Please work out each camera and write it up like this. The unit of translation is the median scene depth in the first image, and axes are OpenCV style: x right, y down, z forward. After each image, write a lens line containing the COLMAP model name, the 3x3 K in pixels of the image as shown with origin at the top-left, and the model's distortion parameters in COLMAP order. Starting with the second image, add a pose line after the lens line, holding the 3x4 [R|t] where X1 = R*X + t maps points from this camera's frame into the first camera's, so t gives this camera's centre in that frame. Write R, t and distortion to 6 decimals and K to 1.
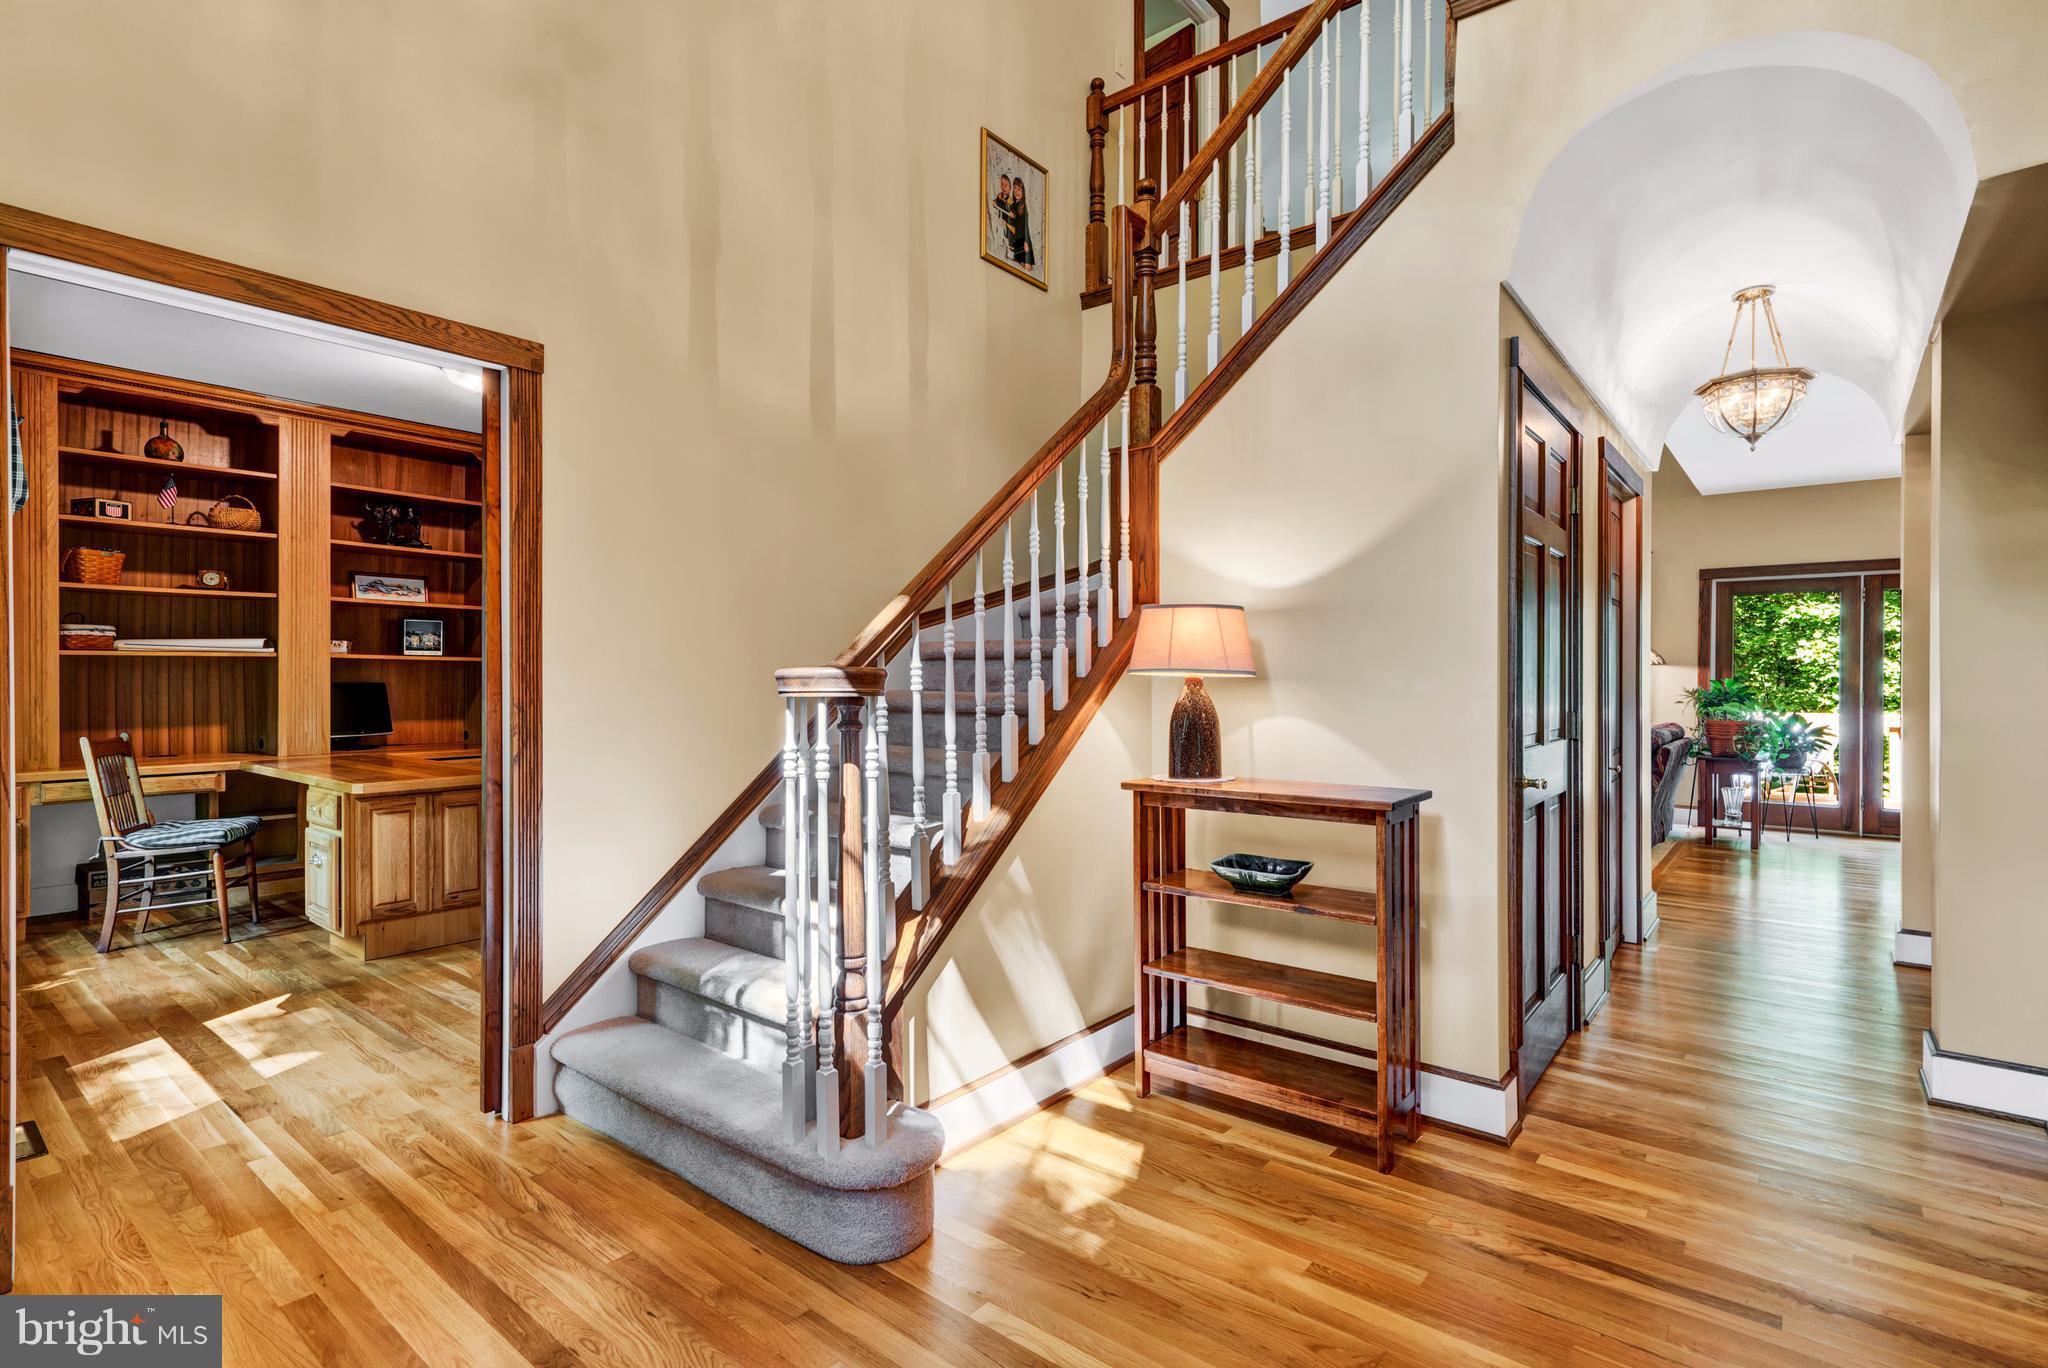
lens RADIAL K [[947.9, 0, 1025.3], [0, 947.9, 694.3], [0, 0, 1]] dist [-0.005045, 0.001328]
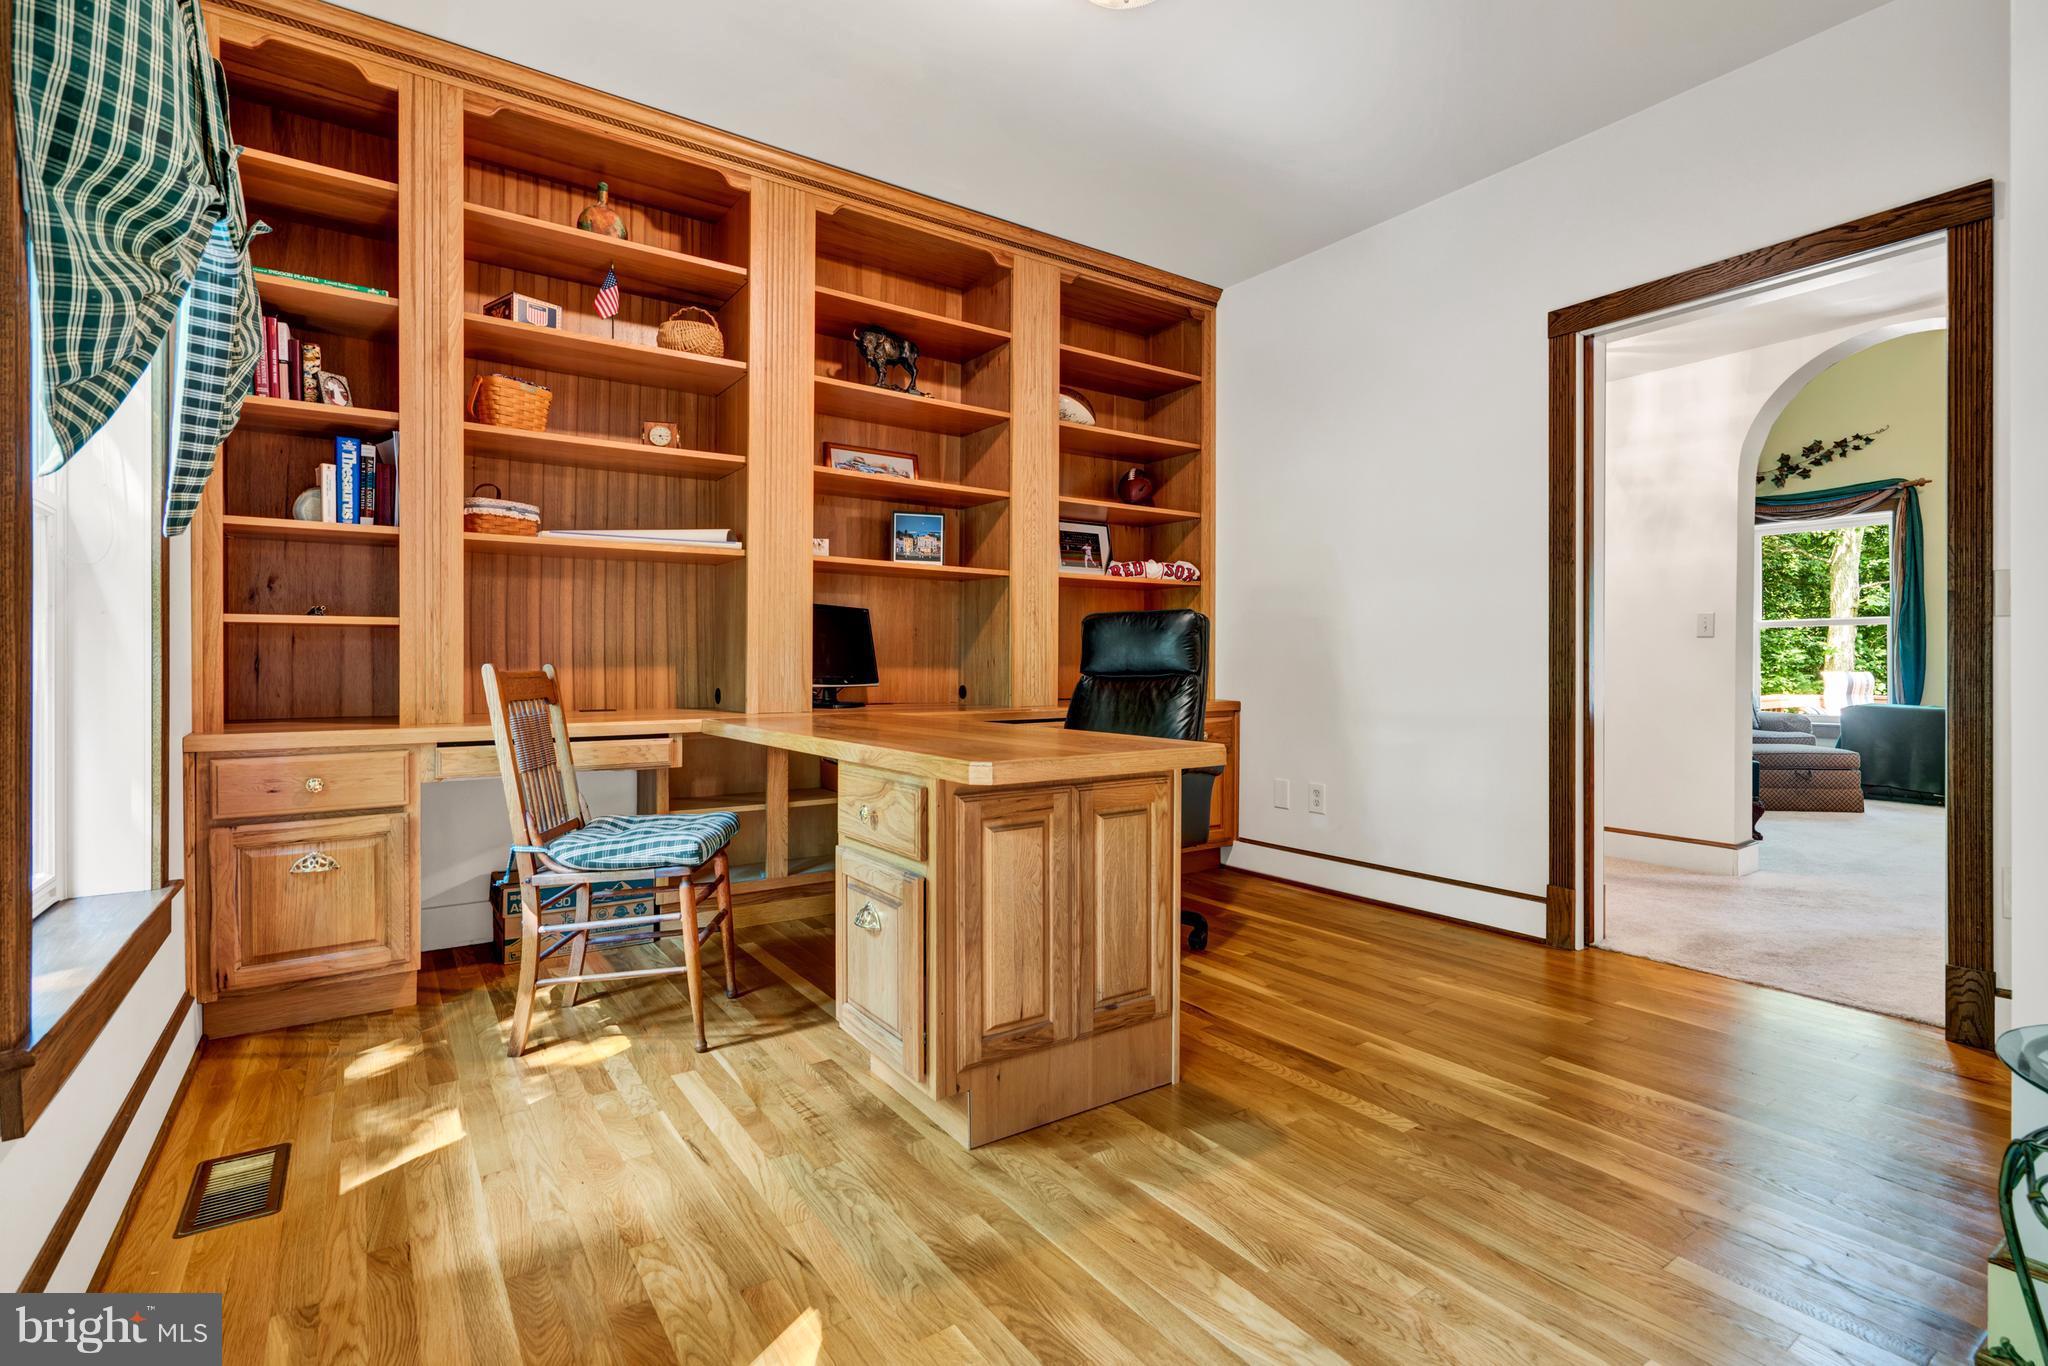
lens RADIAL K [[947.9, 0, 1025.7], [0, 947.9, 673.1], [0, 0, 1]] dist [-0.005045, 0.001328]
pose [[0.954558, -0.002984, -0.298012, -0.466439], [0.000247, 0.999957, -0.009219, 0.048812], [0.298027, 0.008726, 0.954518, 0.496185]]
